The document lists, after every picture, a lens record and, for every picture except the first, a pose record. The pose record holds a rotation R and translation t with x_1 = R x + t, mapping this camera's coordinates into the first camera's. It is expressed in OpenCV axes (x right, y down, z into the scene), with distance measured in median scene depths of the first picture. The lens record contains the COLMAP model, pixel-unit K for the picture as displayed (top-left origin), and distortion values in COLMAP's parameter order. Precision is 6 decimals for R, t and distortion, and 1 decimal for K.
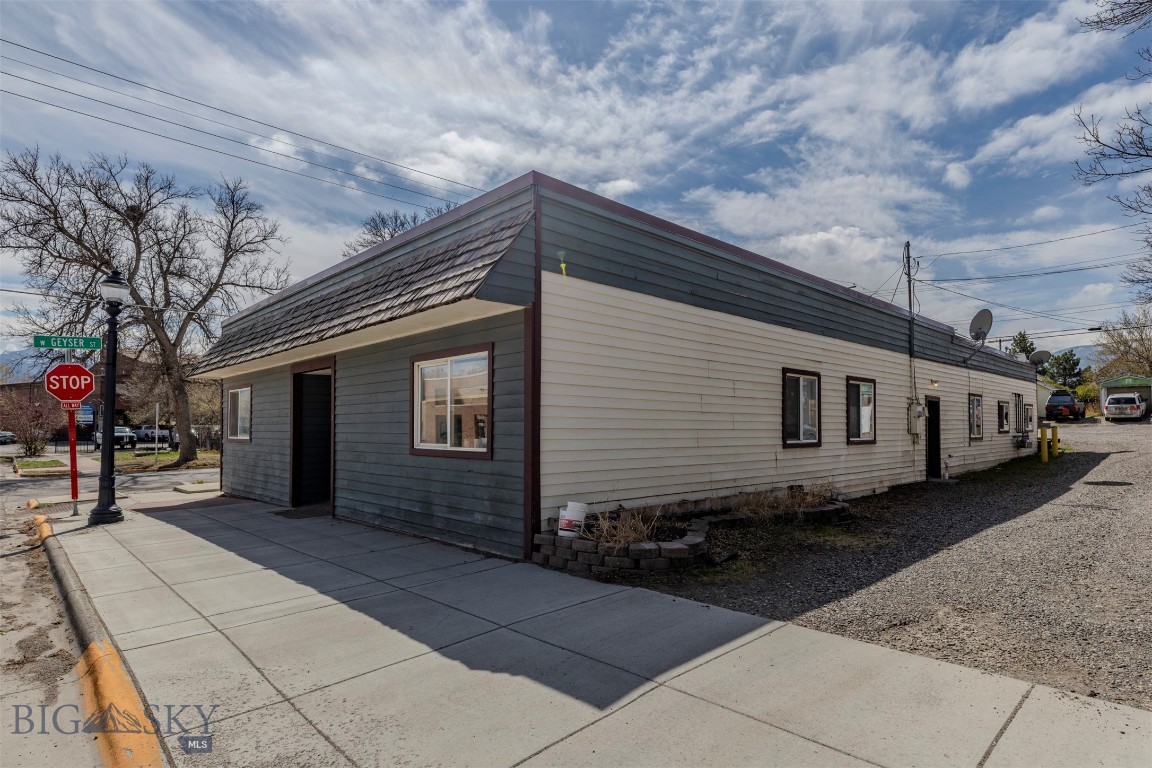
lens RADIAL K [[615.9, 0, 593.8], [0, 615.9, 413.4], [0, 0, 1]] dist [0.002856, 0.000167]
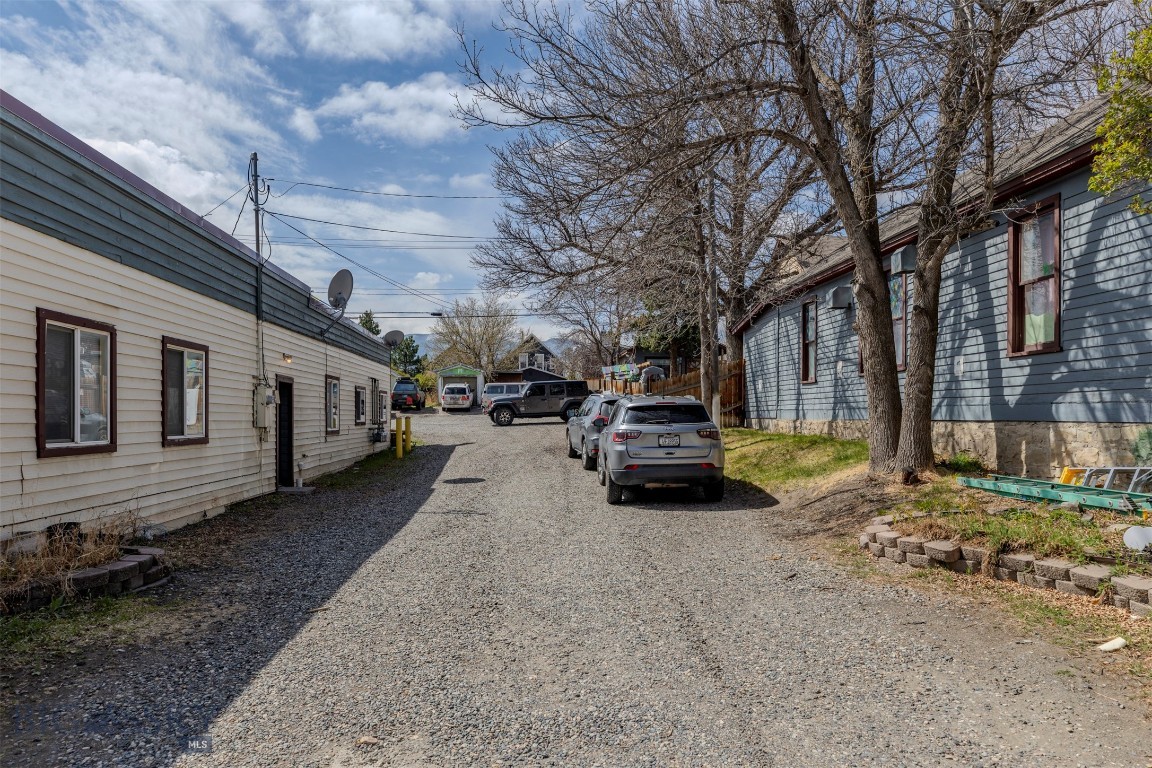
lens RADIAL K [[786.9, 0, 574.4], [0, 786.9, 422.2], [0, 0, 1]] dist [0.054679, -0.027993]
pose [[0.643926, -0.003185, 0.765081, 0.051448], [-0.019000, 0.999616, 0.020152, 0.001621], [-0.764852, -0.027513, 0.643619, 0.133533]]
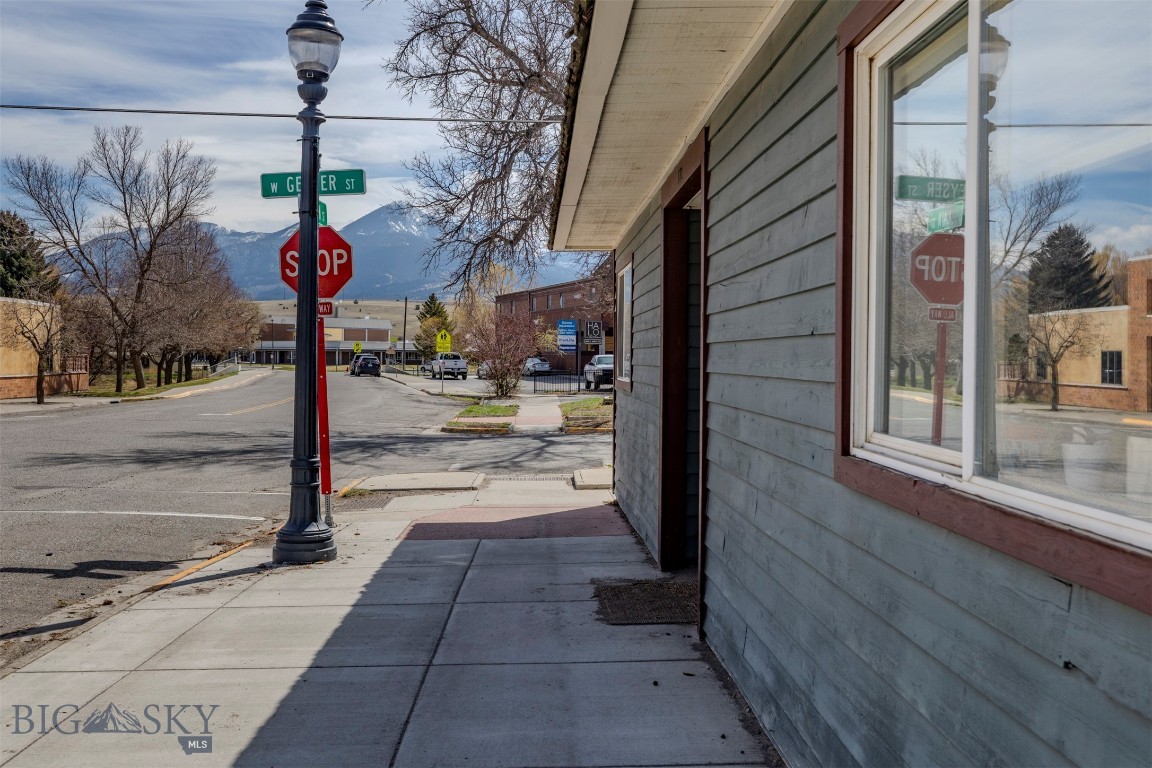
lens RADIAL K [[1130.7, 0, 576.0], [0, 1130.7, 384.0], [0, 0, 1]] dist [-0.003265, -0.001089]
pose [[0.740262, 0.024620, -0.671867, -0.056785], [0.005005, 0.999100, 0.042127, 0.008482], [0.672299, -0.034548, 0.739473, 0.369287]]
